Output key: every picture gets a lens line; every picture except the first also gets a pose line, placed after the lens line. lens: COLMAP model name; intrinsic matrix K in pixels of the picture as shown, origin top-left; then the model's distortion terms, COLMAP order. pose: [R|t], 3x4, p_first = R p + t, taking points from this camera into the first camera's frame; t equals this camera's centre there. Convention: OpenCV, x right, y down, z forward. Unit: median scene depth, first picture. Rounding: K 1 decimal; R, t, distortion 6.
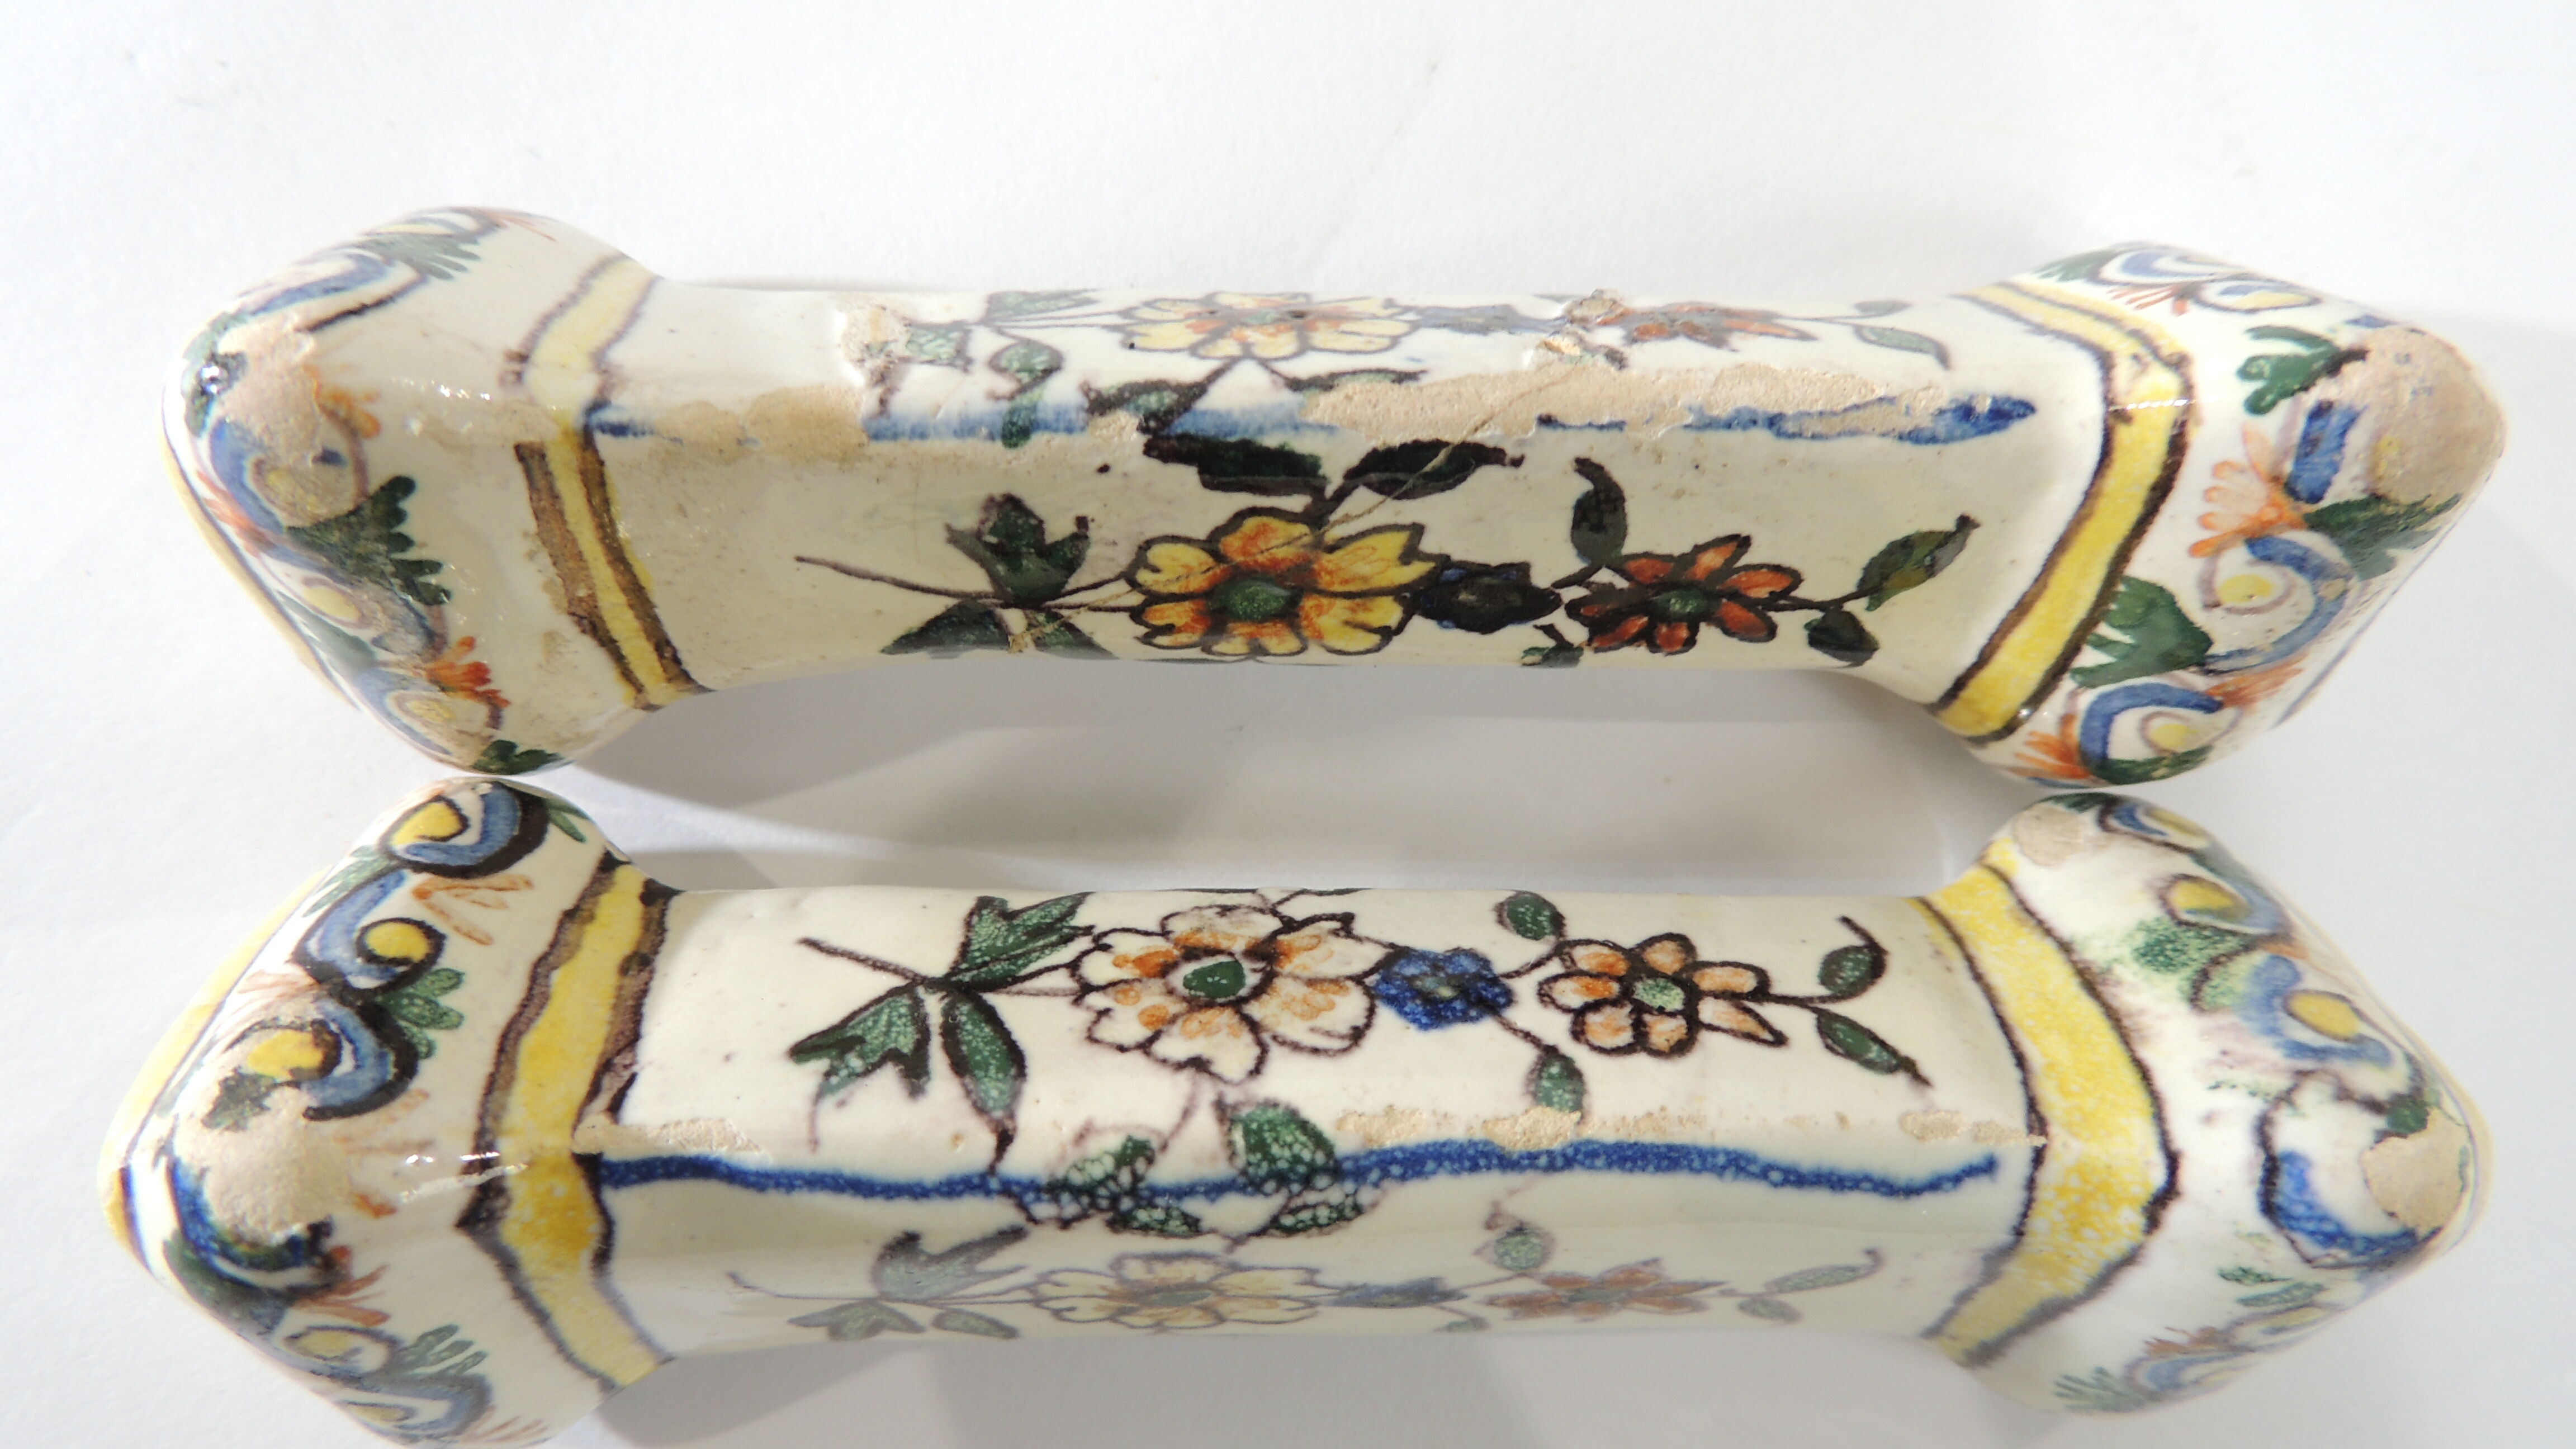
lens RADIAL K [[1829.2, 0, 1289.6], [0, 1829.2, 737.2], [0, 0, 1]] dist [-0.002411, -0.003210]
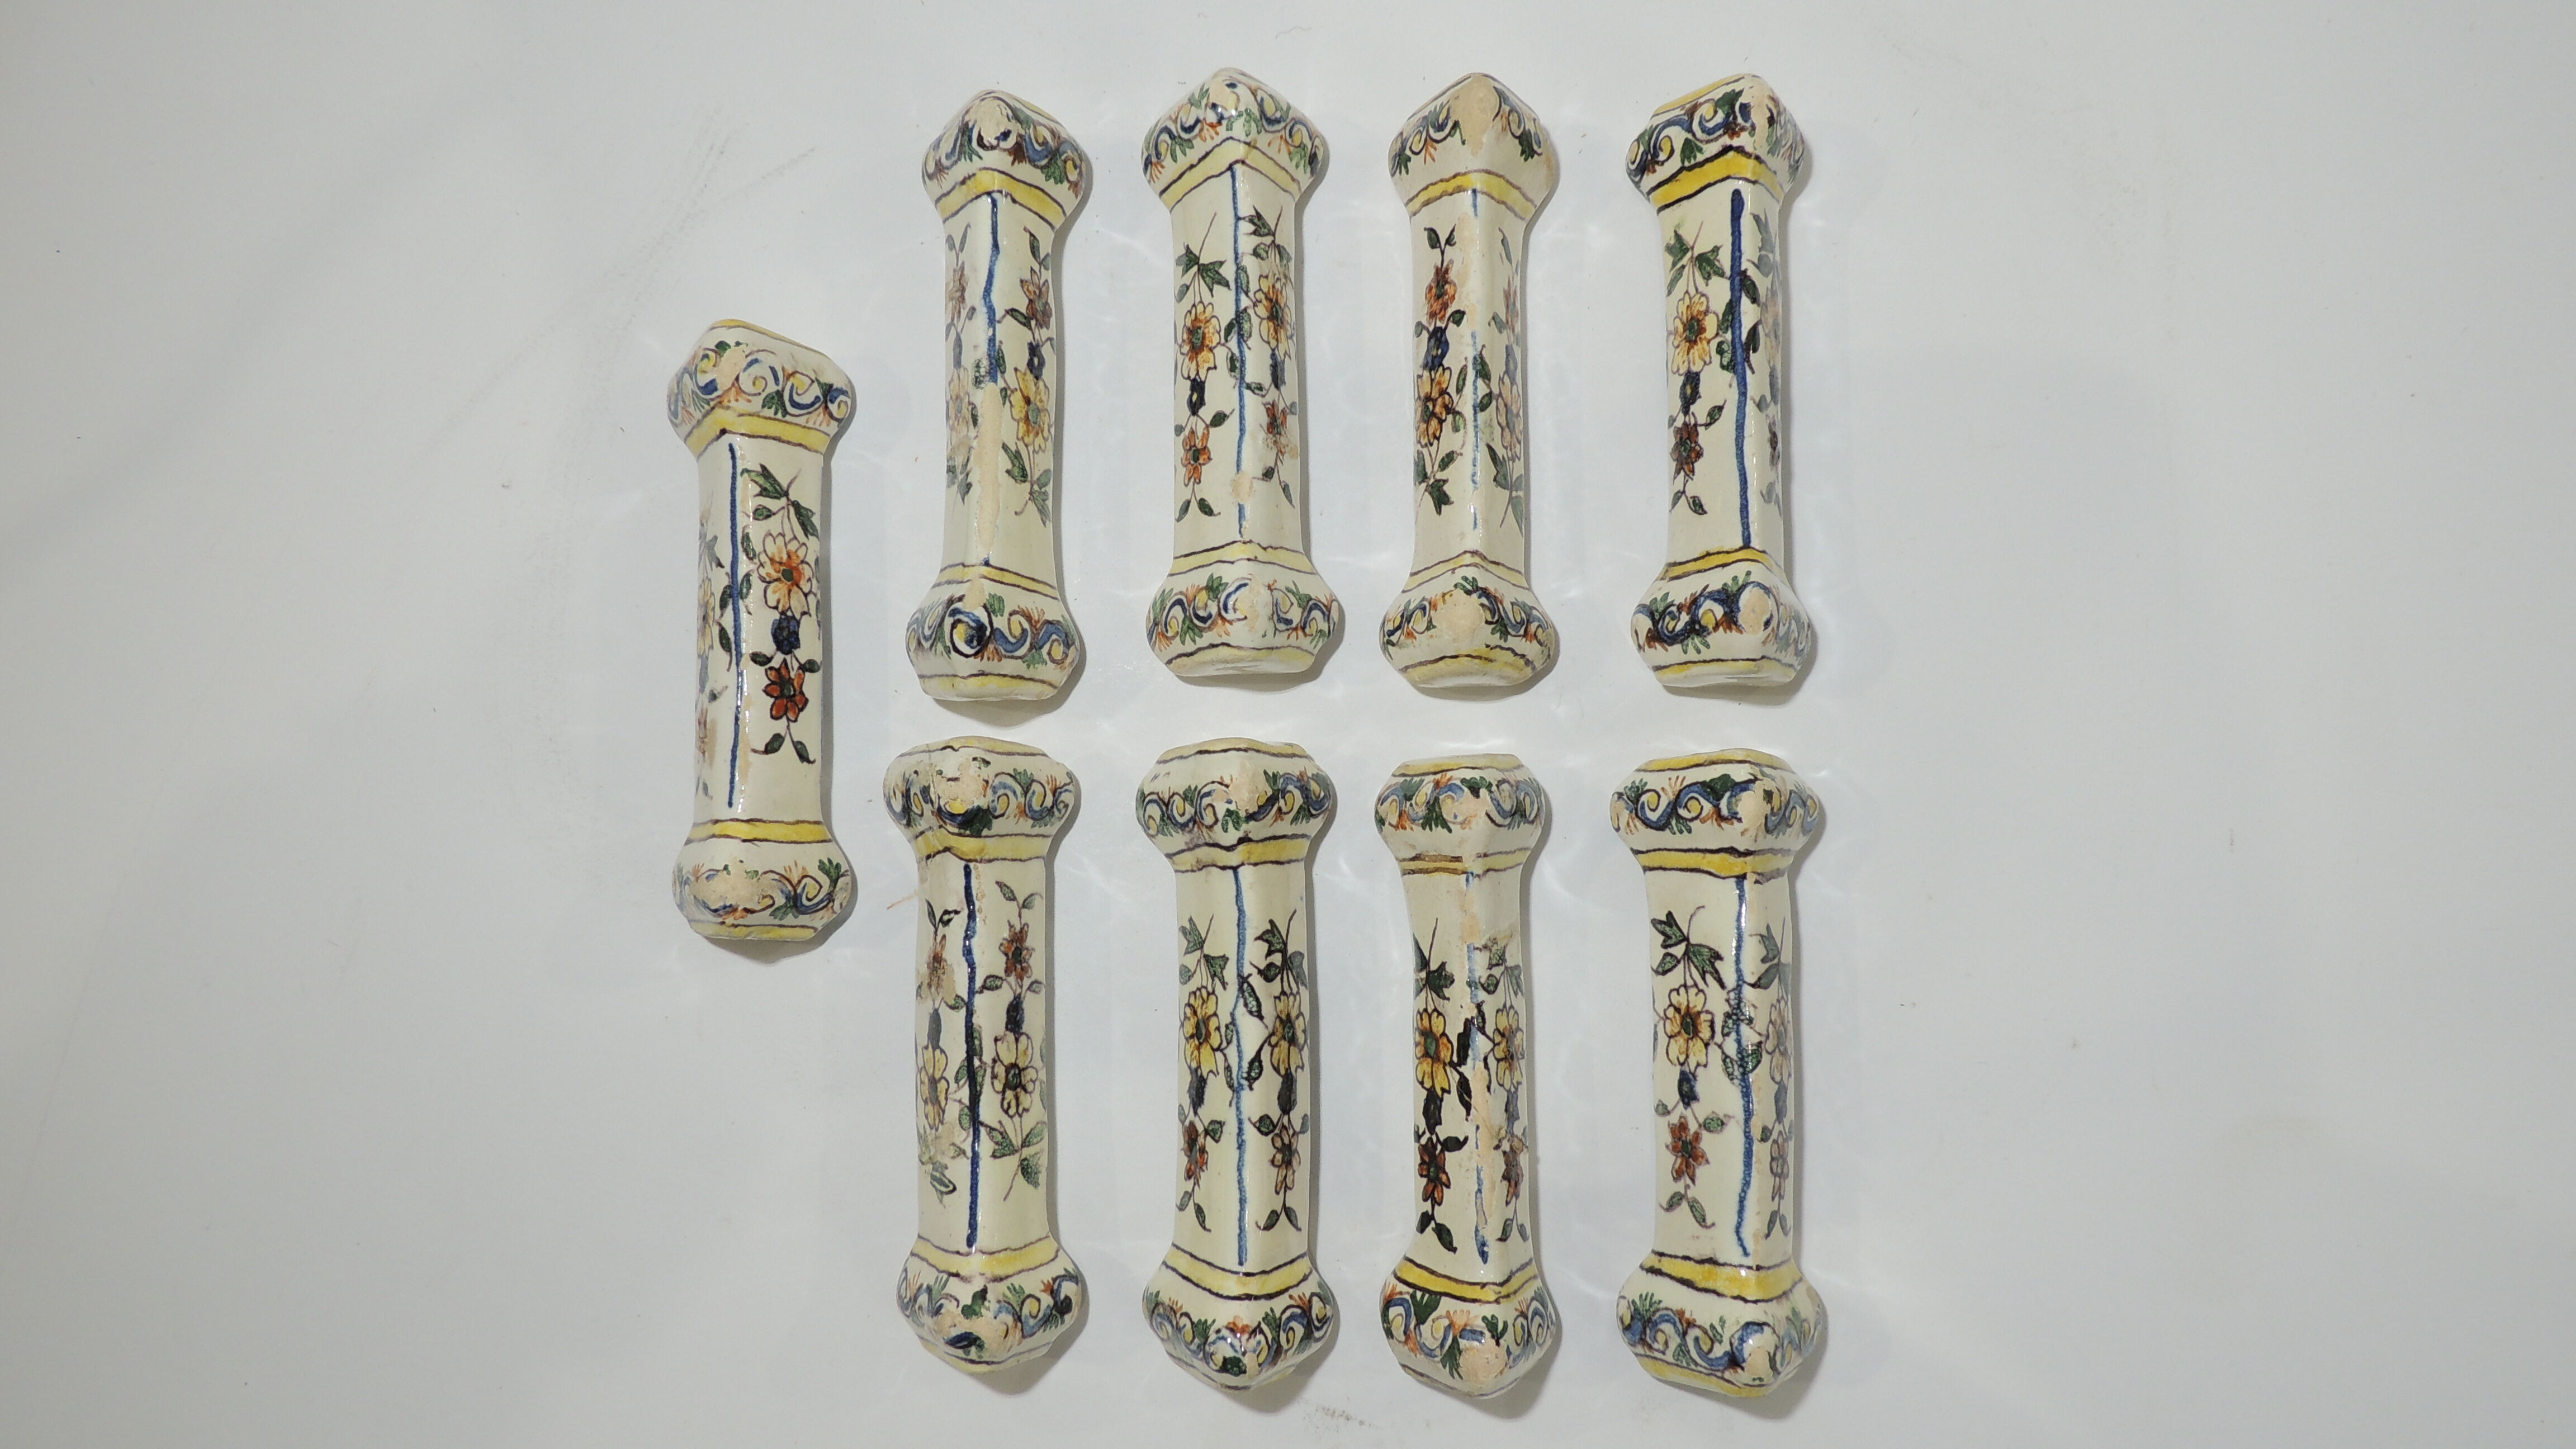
lens RADIAL K [[1829.2, 0, 1289.6], [0, 1829.2, 737.2], [0, 0, 1]] dist [-0.002411, -0.003210]
pose [[0.012795, 0.992441, -0.122055, -0.184250], [-0.998238, 0.019752, 0.055954, -0.014717], [0.057942, 0.121124, 0.990945, -2.608957]]
